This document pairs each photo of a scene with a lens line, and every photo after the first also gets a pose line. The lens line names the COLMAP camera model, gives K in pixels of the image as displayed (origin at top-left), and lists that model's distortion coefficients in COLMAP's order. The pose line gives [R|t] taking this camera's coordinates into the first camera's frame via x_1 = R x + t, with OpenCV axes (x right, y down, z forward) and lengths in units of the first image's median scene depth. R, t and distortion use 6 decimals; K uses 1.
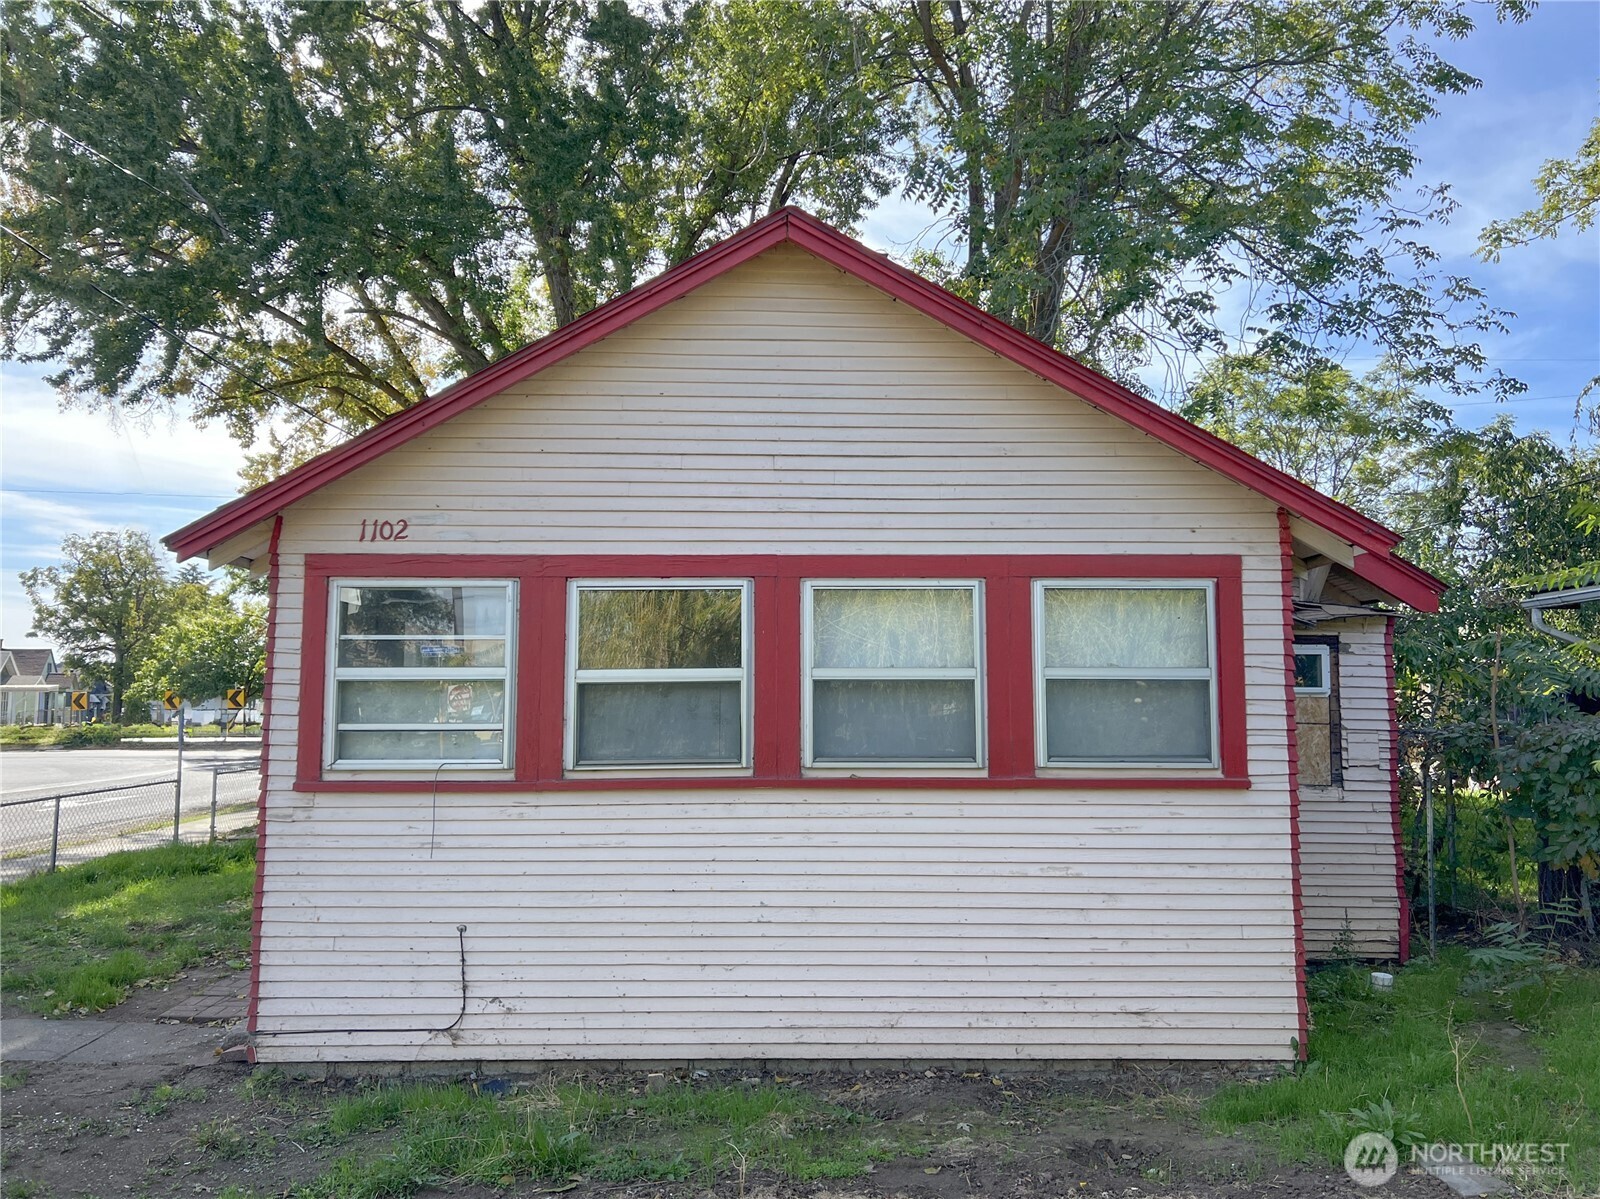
lens RADIAL K [[1222.3, 0, 792.0], [0, 1222.3, 592.1], [0, 0, 1]] dist [0.047446, -0.038793]
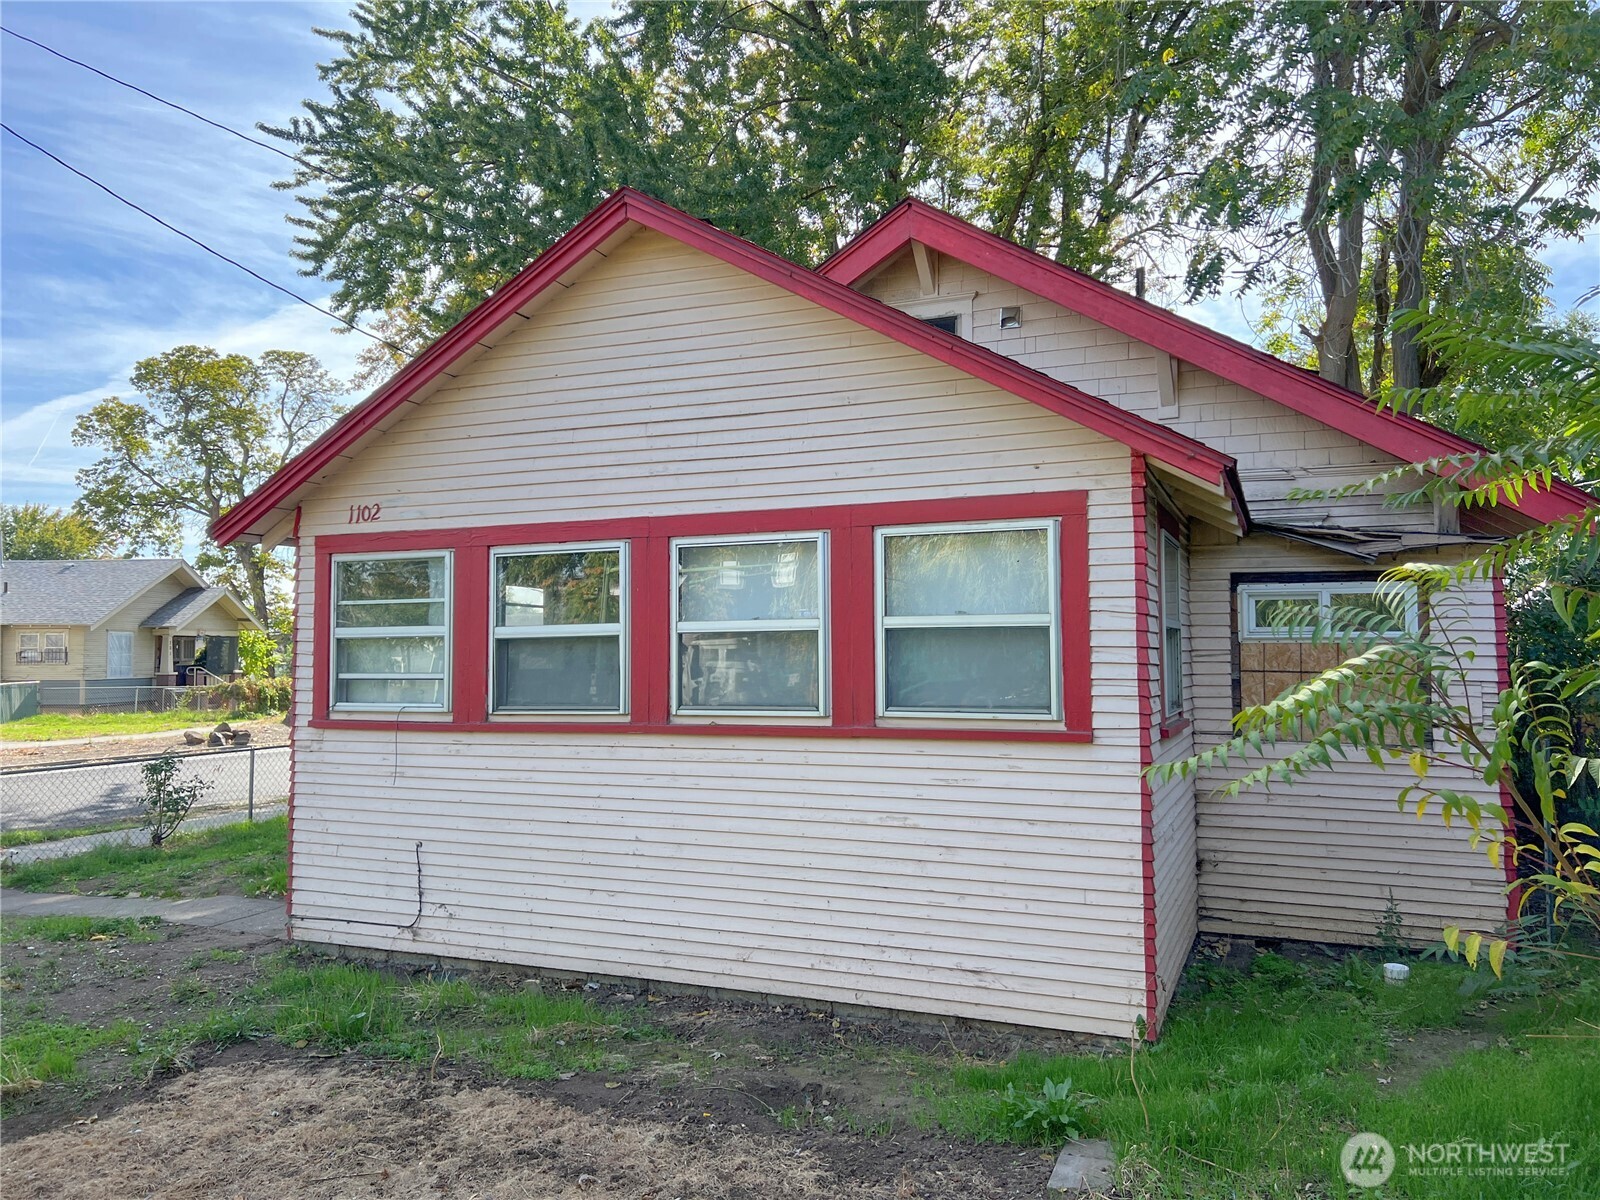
lens RADIAL K [[1222.3, 0, 791.5], [0, 1222.3, 580.5], [0, 0, 1]] dist [0.047446, -0.038793]
pose [[0.908445, -0.031506, -0.416816, 0.556942], [0.046359, 0.998598, 0.025558, 0.004074], [0.415426, -0.042541, 0.908632, 0.076428]]
